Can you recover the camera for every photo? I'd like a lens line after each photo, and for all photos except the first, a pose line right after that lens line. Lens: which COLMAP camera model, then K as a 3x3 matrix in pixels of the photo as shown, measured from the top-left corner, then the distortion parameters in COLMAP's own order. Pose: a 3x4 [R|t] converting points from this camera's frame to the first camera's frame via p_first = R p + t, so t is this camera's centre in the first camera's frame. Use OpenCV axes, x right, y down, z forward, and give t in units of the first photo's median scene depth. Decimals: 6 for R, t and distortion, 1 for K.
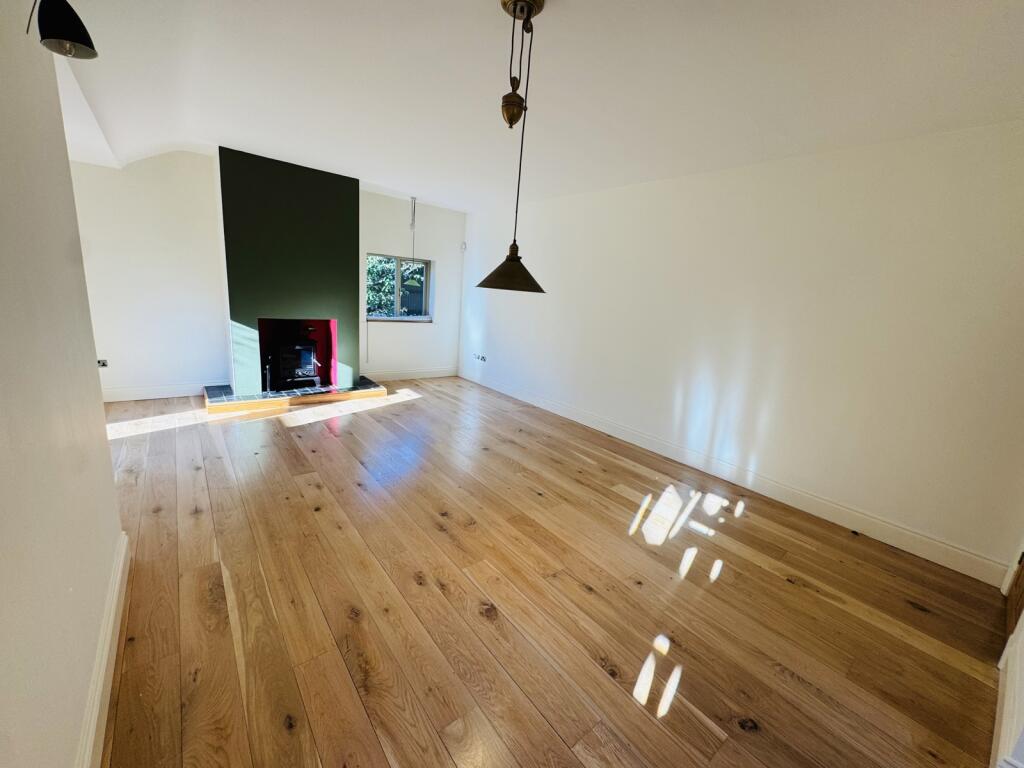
lens RADIAL K [[408.0, 0, 512.7], [0, 408.0, 383.2], [0, 0, 1]] dist [-0.002242, -0.000148]
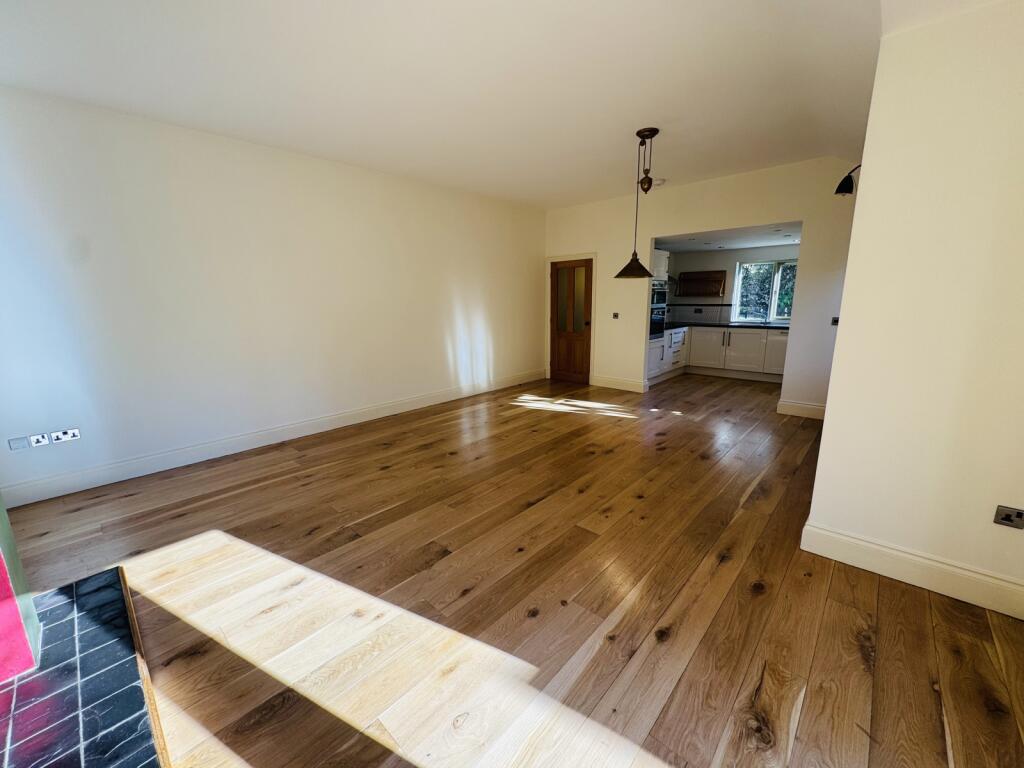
lens RADIAL K [[408.0, 0, 512.7], [0, 408.0, 383.2], [0, 0, 1]] dist [-0.002242, -0.000148]
pose [[-0.149529, -0.278030, 0.948863, -0.918091], [0.217440, 0.926912, 0.305864, -0.237093], [-0.964552, 0.252057, -0.078146, 0.910706]]
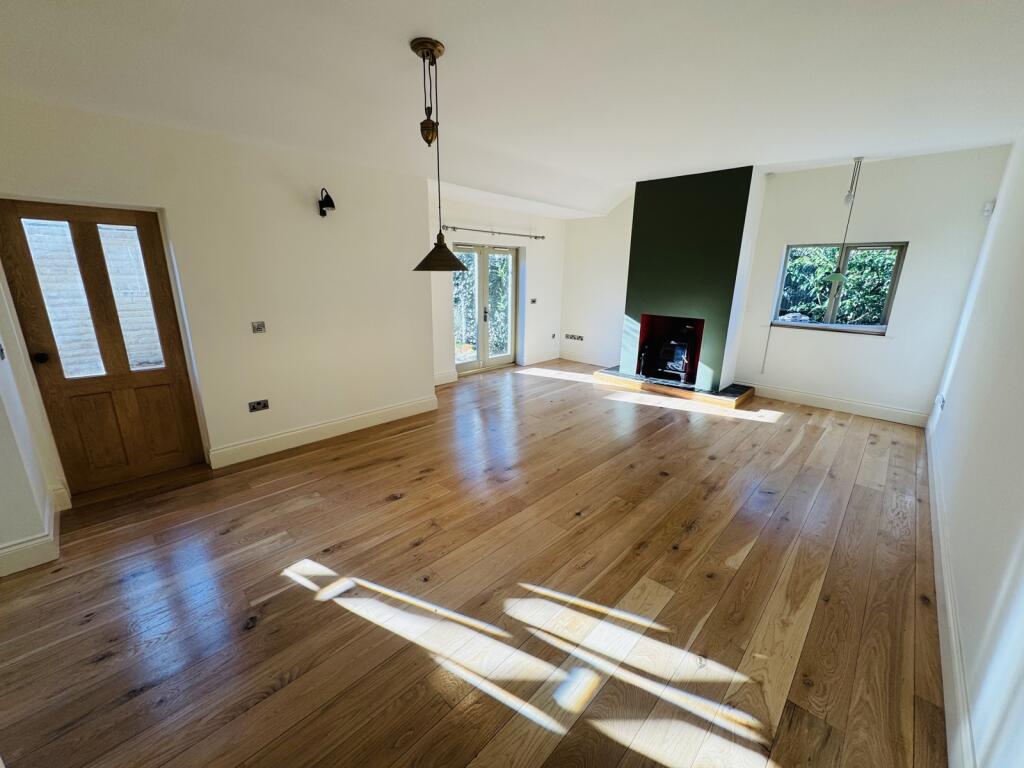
lens RADIAL K [[408.0, 0, 512.7], [0, 408.0, 383.2], [0, 0, 1]] dist [-0.002242, -0.000148]
pose [[0.125793, 0.183242, -0.974987, 0.659946], [-0.222616, 0.962944, 0.152256, -0.068862], [0.966757, 0.197895, 0.161924, 0.546473]]
